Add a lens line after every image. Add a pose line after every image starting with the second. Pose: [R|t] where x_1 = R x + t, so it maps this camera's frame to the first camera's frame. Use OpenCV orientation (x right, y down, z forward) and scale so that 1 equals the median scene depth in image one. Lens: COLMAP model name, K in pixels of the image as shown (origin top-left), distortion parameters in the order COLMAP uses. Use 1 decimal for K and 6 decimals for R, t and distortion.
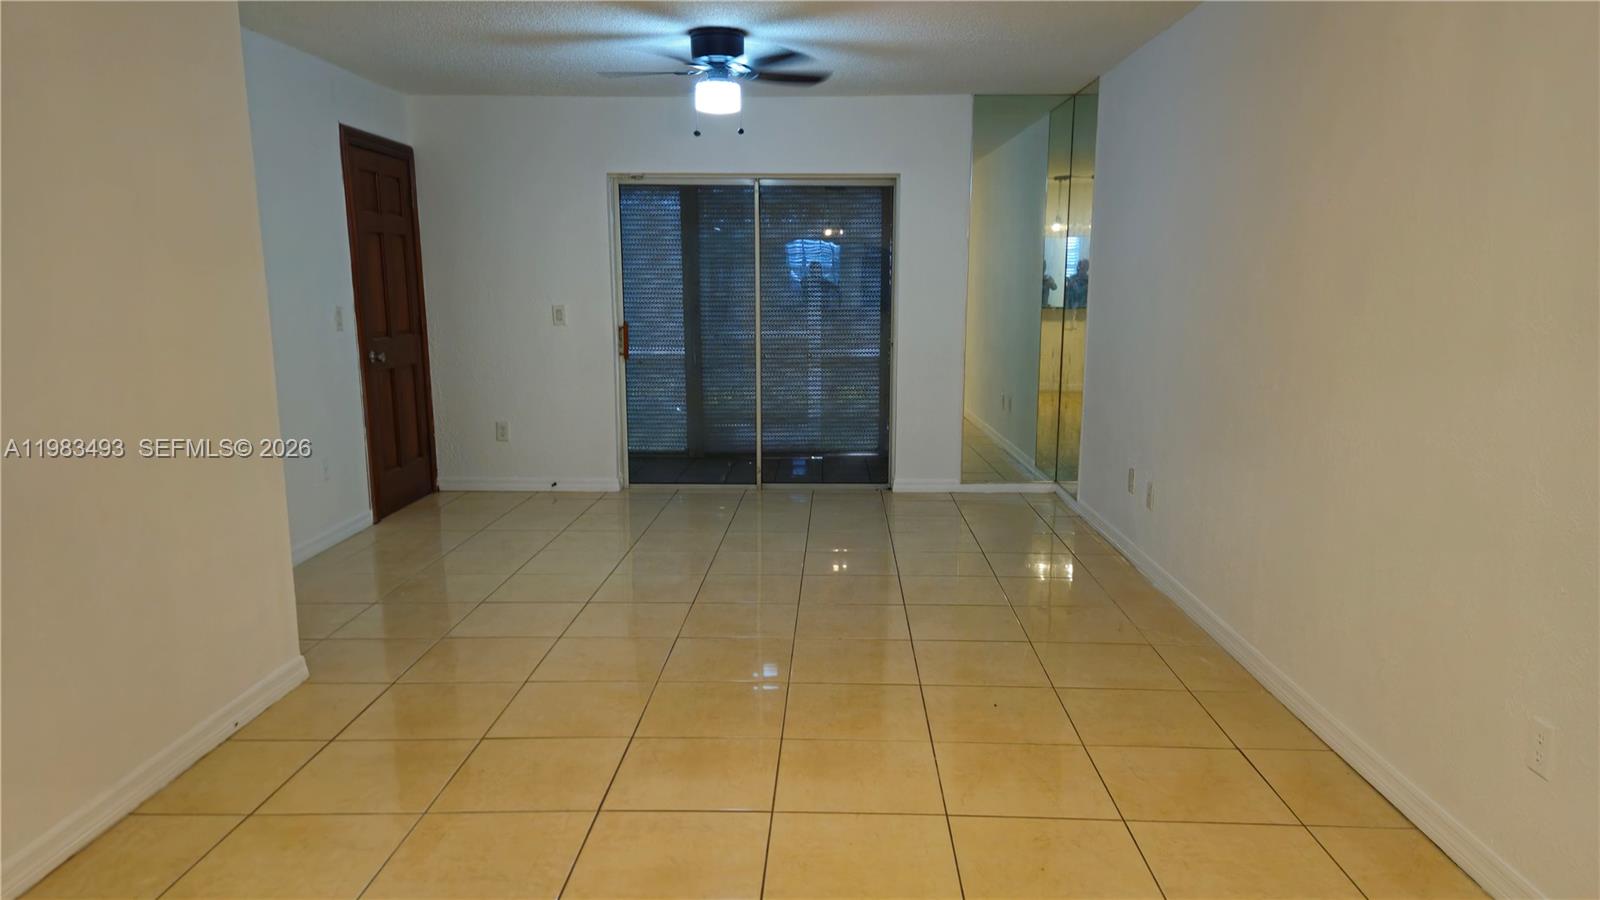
lens RADIAL K [[1086.3, 0, 801.6], [0, 1086.3, 465.1], [0, 0, 1]] dist [0.092315, -0.014577]
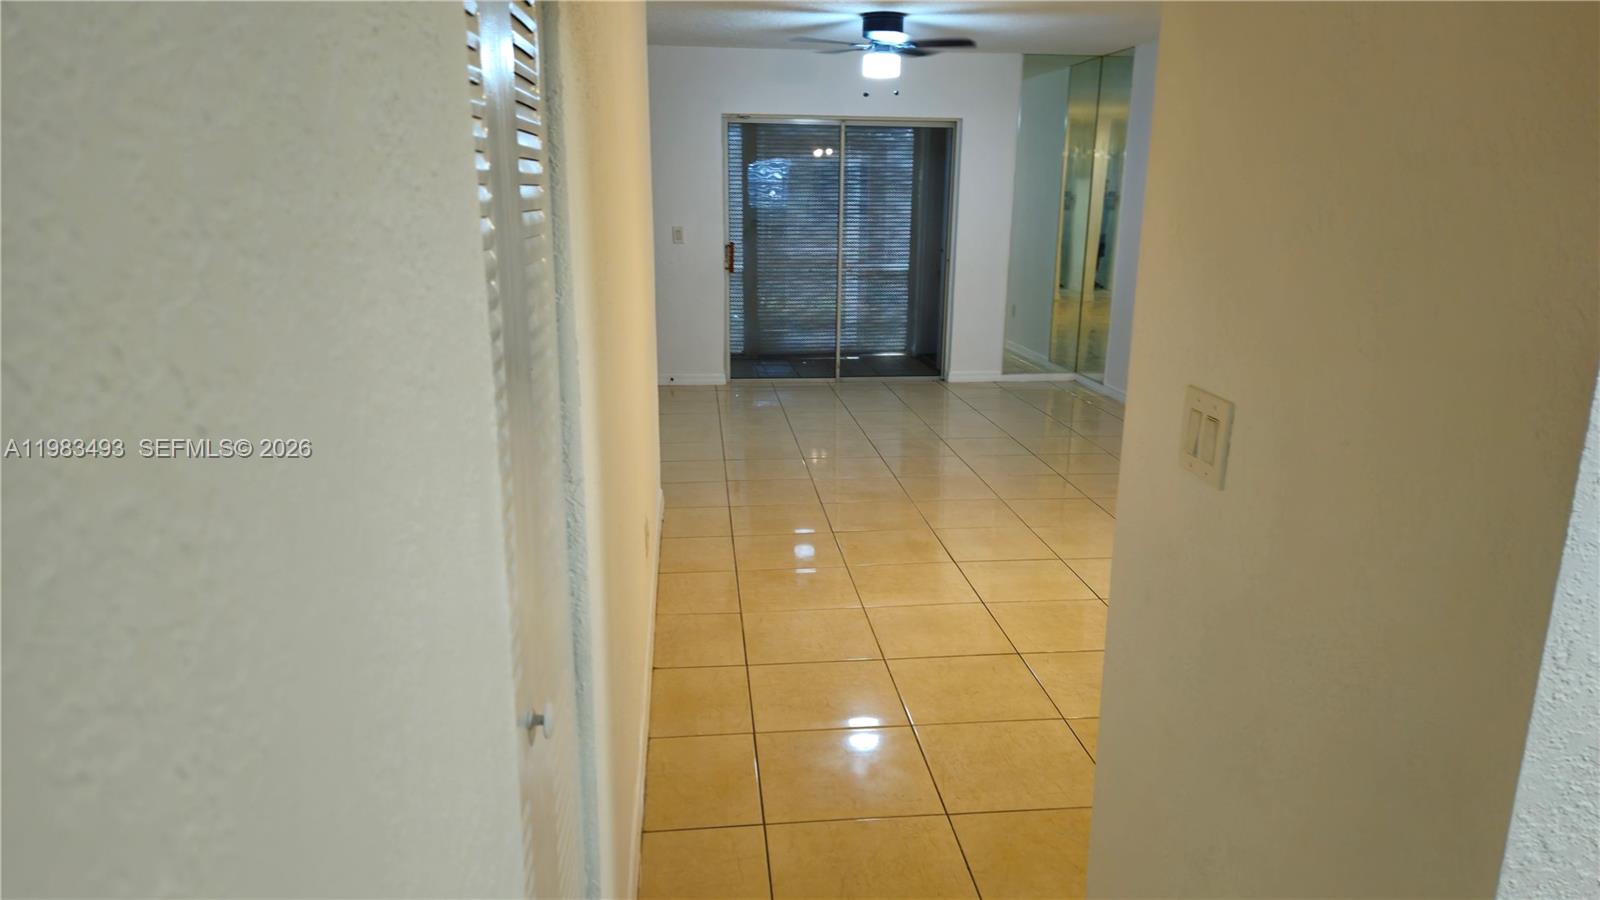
lens RADIAL K [[1086.3, 0, 806.1], [0, 1086.3, 463.8], [0, 0, 1]] dist [0.092315, -0.014577]
pose [[0.991390, -0.022218, 0.129044, -0.233164], [0.012084, 0.996818, 0.078789, 0.017534], [-0.130384, -0.076551, 0.988504, -0.200474]]
